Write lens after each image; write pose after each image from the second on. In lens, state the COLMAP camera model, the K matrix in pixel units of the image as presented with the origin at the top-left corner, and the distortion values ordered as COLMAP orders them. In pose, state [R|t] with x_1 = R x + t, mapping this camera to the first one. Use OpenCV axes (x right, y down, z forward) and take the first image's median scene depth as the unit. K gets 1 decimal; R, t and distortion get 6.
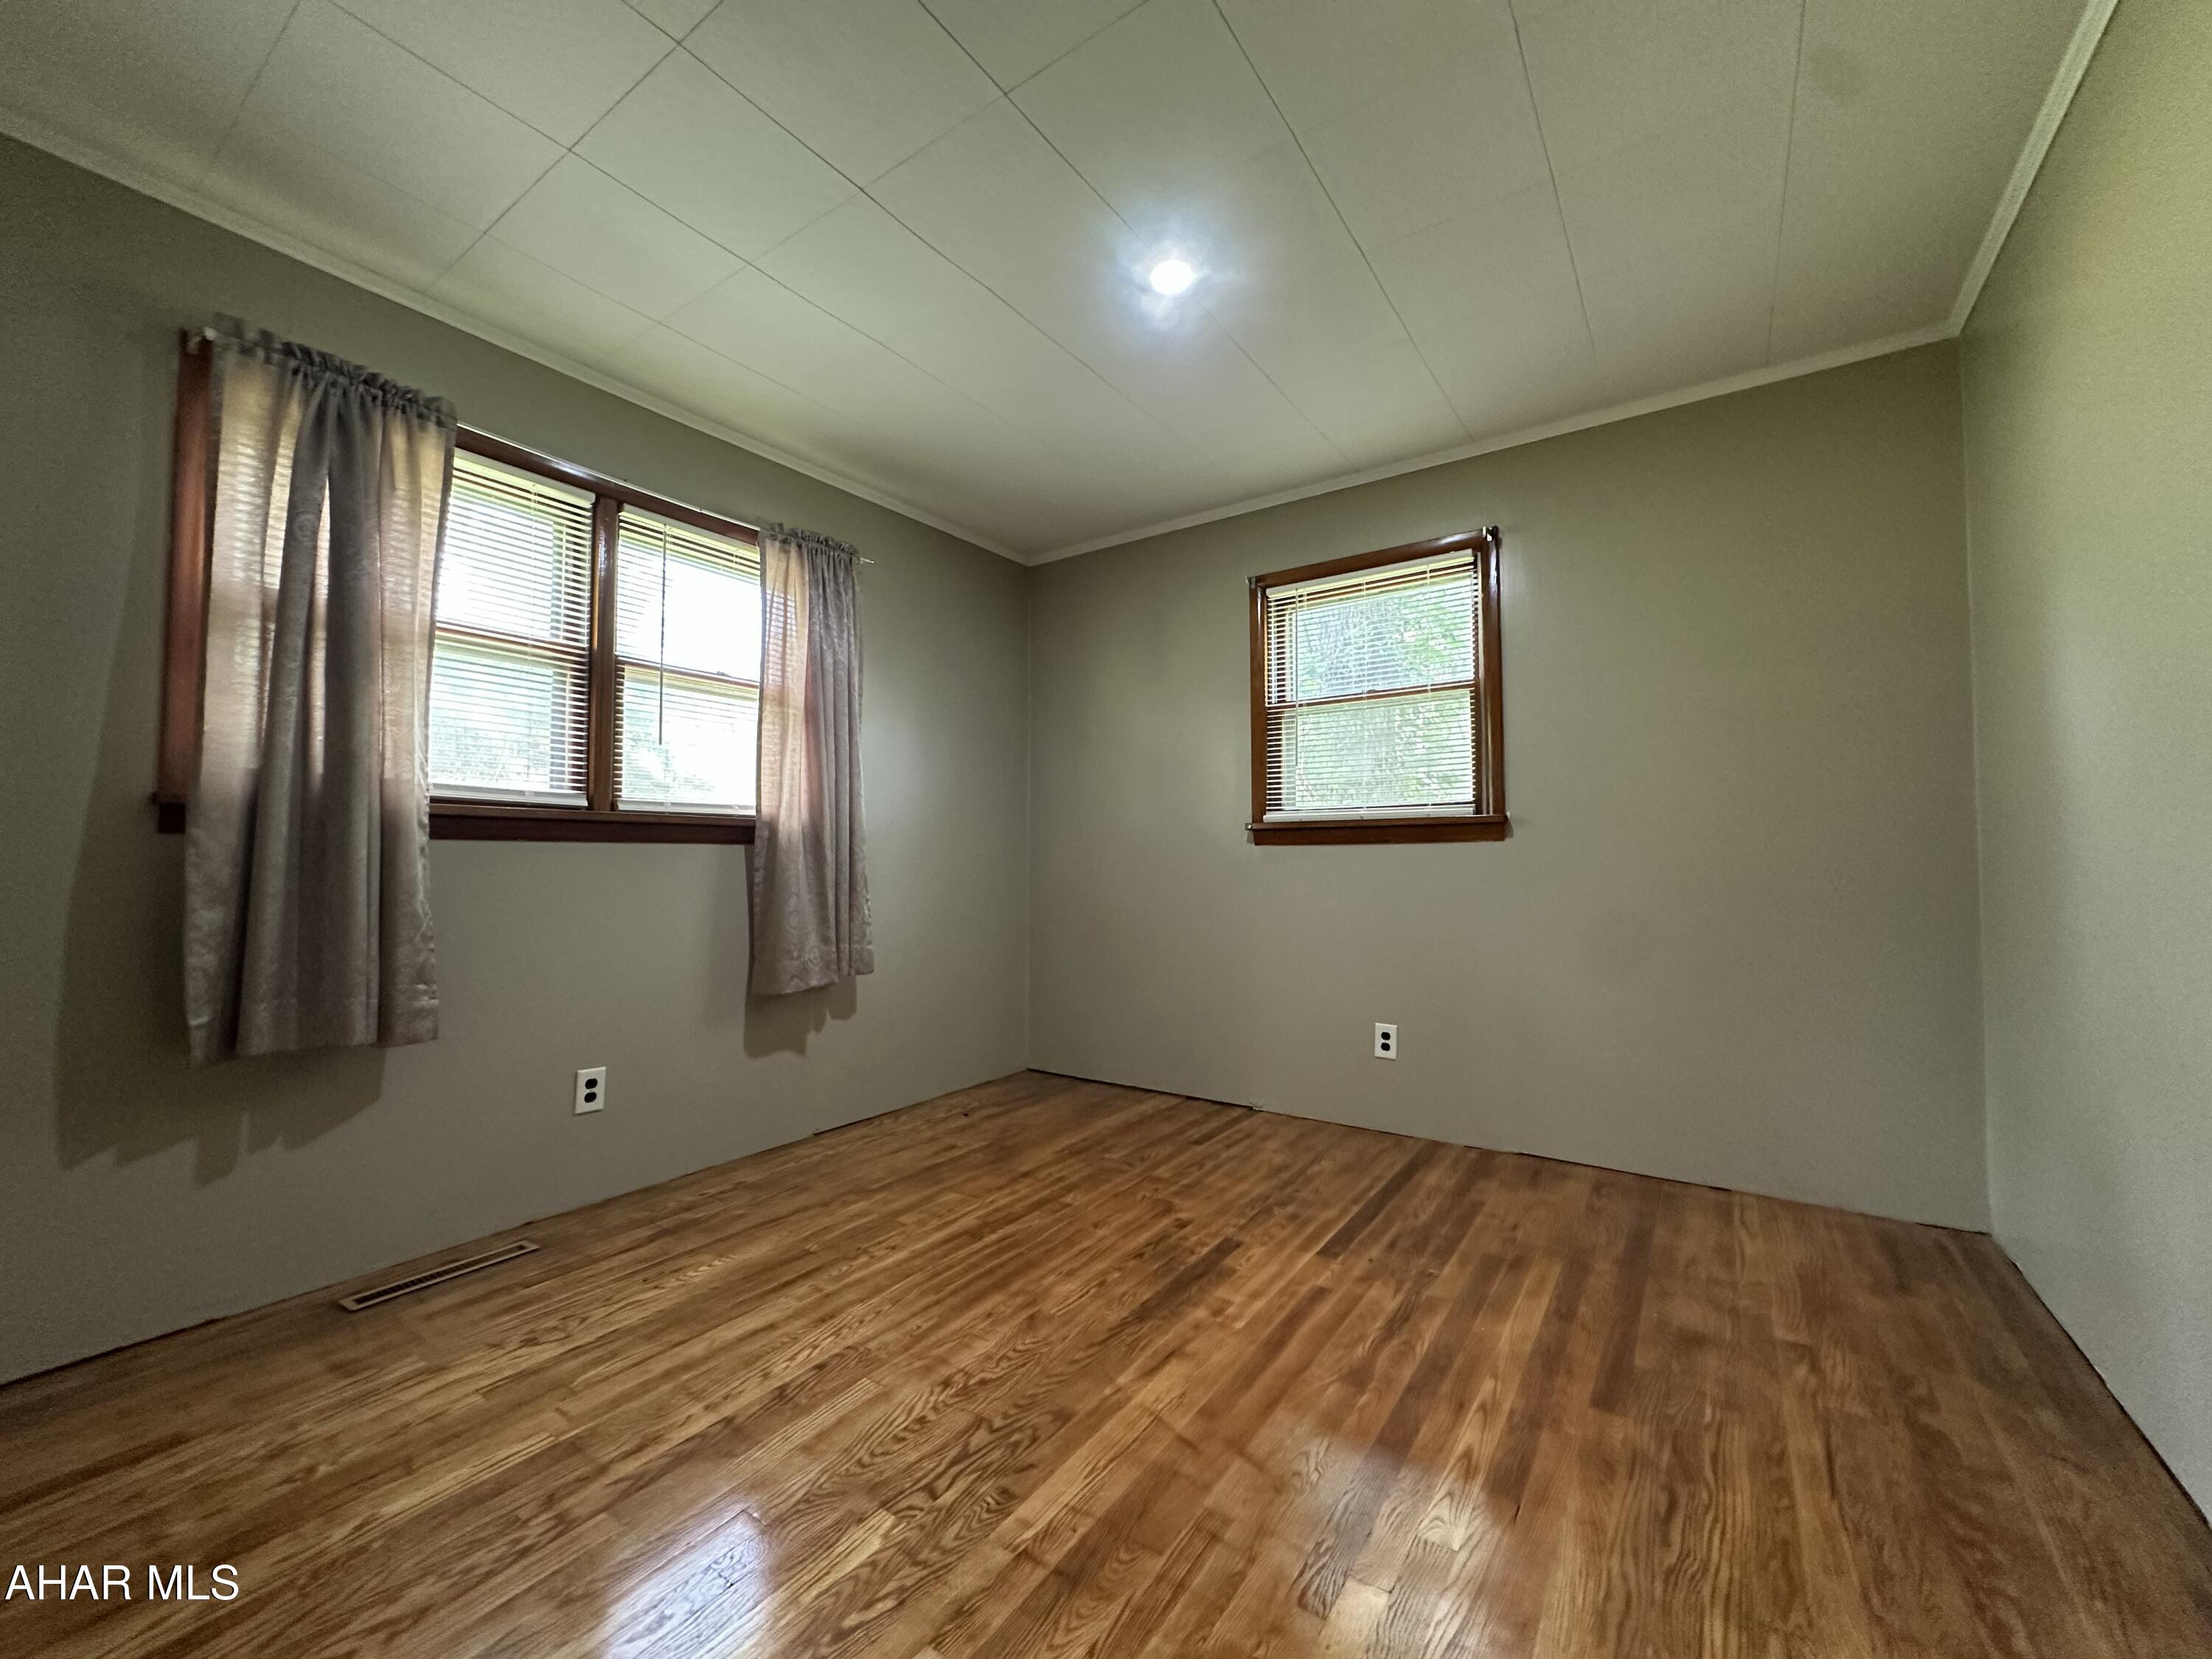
lens RADIAL K [[881.9, 0, 1106.0], [0, 881.9, 829.5], [0, 0, 1]] dist [-0.000690, 0.000432]
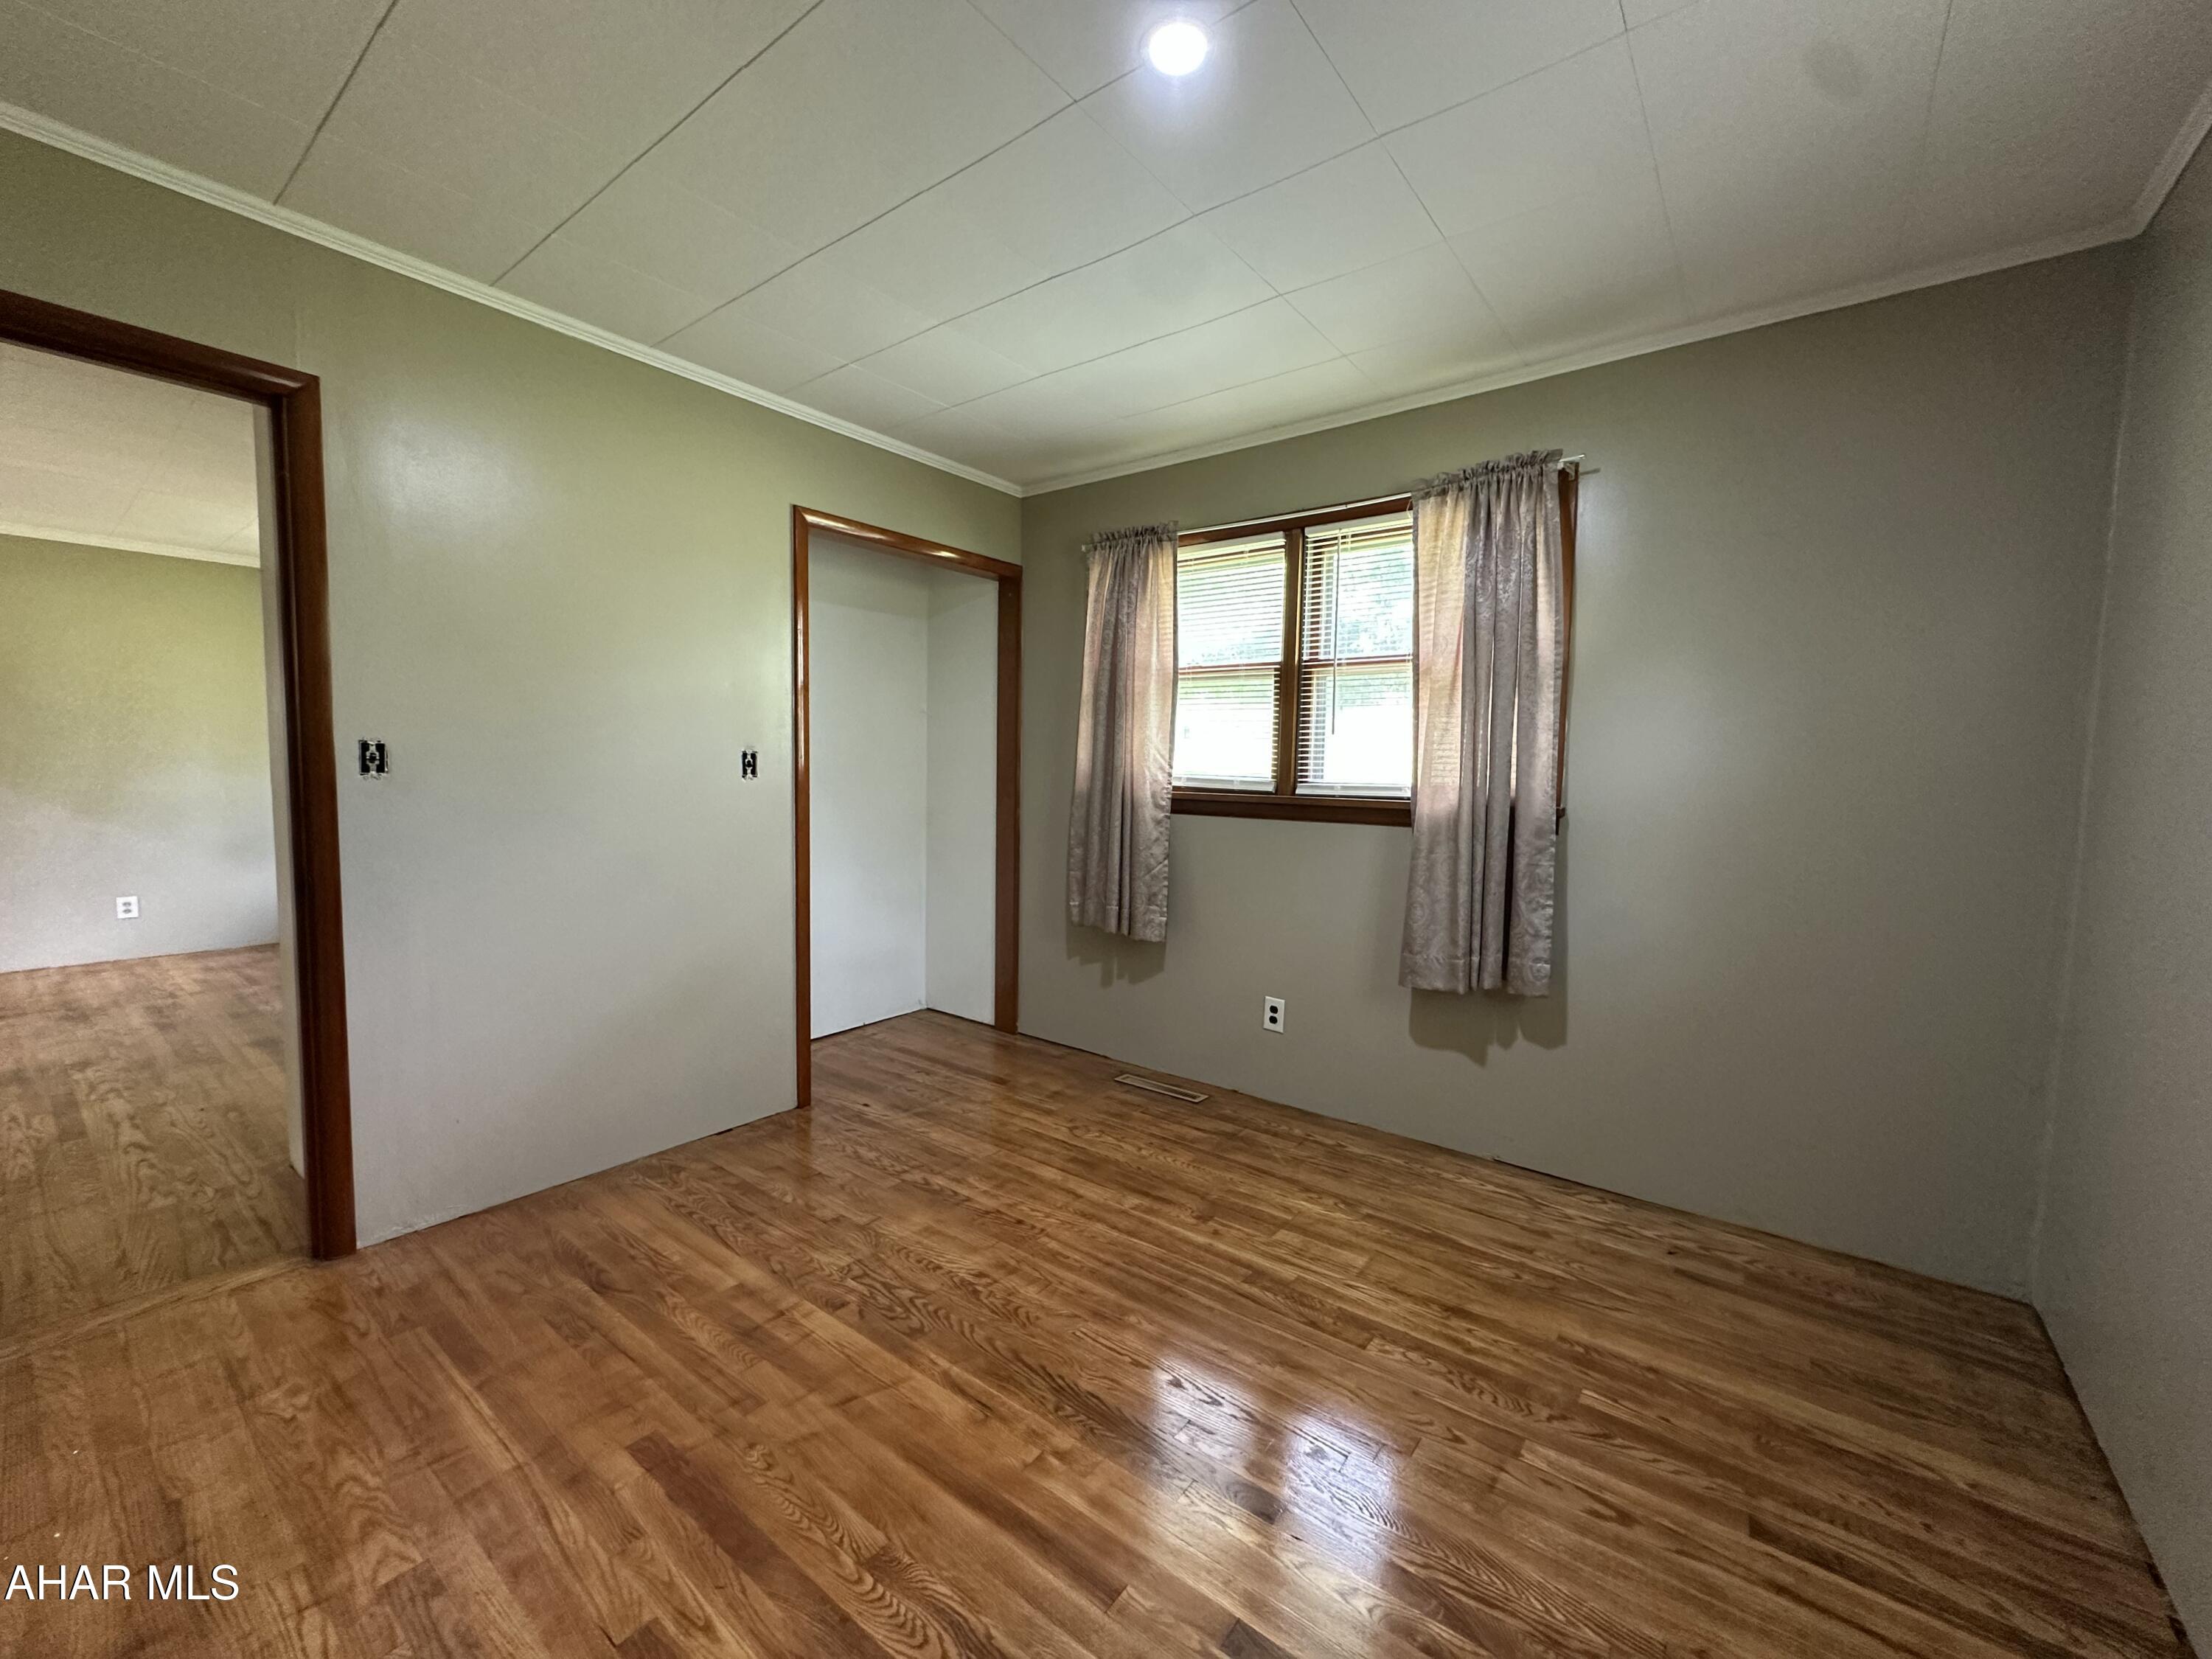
lens RADIAL K [[884.6, 0, 1097.6], [0, 884.6, 840.3], [0, 0, 1]] dist [-0.005330, 0.000199]
pose [[-0.060373, 0.084294, -0.994610, 0.720174], [0.018357, 0.996353, 0.083327, -0.068626], [0.998007, -0.013227, -0.061700, 0.888089]]
